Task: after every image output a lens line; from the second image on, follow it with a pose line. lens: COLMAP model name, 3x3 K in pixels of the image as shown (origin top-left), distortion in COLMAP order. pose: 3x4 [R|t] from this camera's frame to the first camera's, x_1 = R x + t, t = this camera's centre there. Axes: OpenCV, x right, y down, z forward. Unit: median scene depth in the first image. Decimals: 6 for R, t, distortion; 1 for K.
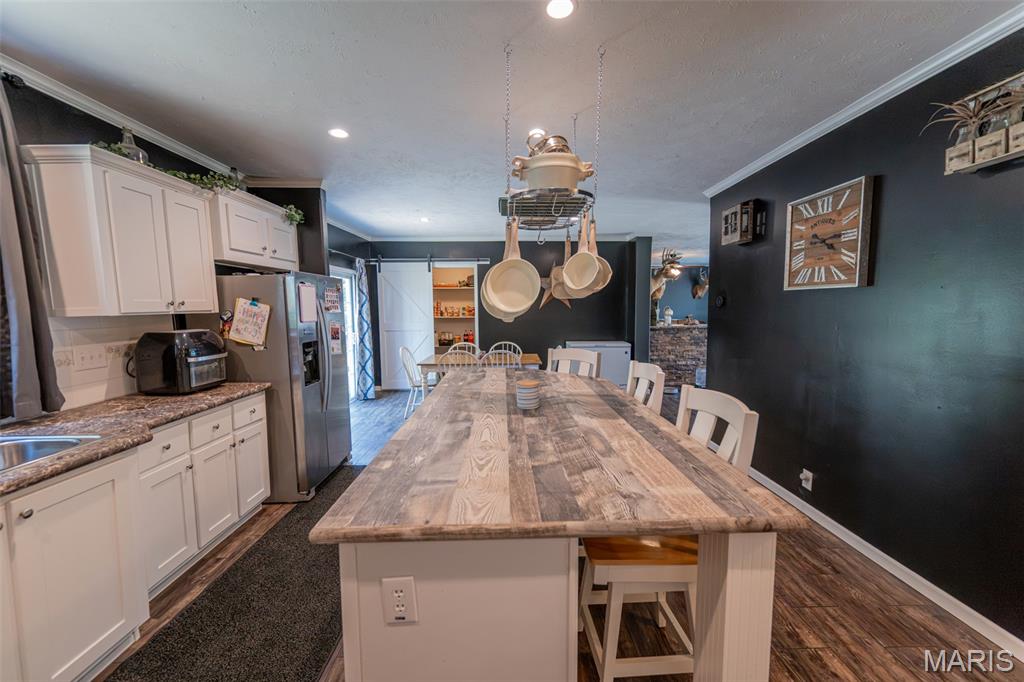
lens RADIAL K [[398.6, 0, 515.0], [0, 398.6, 345.2], [0, 0, 1]] dist [-0.000361, 0.000023]
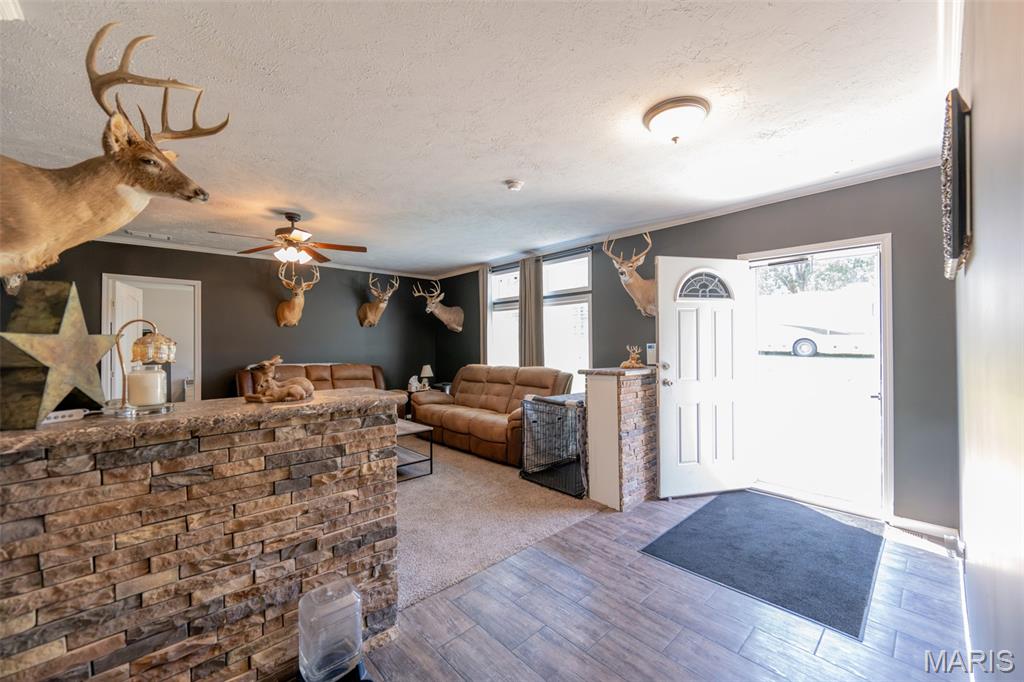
lens RADIAL K [[398.6, 0, 512.8], [0, 398.6, 341.5], [0, 0, 1]] dist [-0.000361, 0.000023]
pose [[0.747160, 0.008905, 0.664584, 0.938797], [0.060255, 0.994885, -0.081072, -0.142279], [-0.661907, 0.100619, 0.742802, 1.753107]]
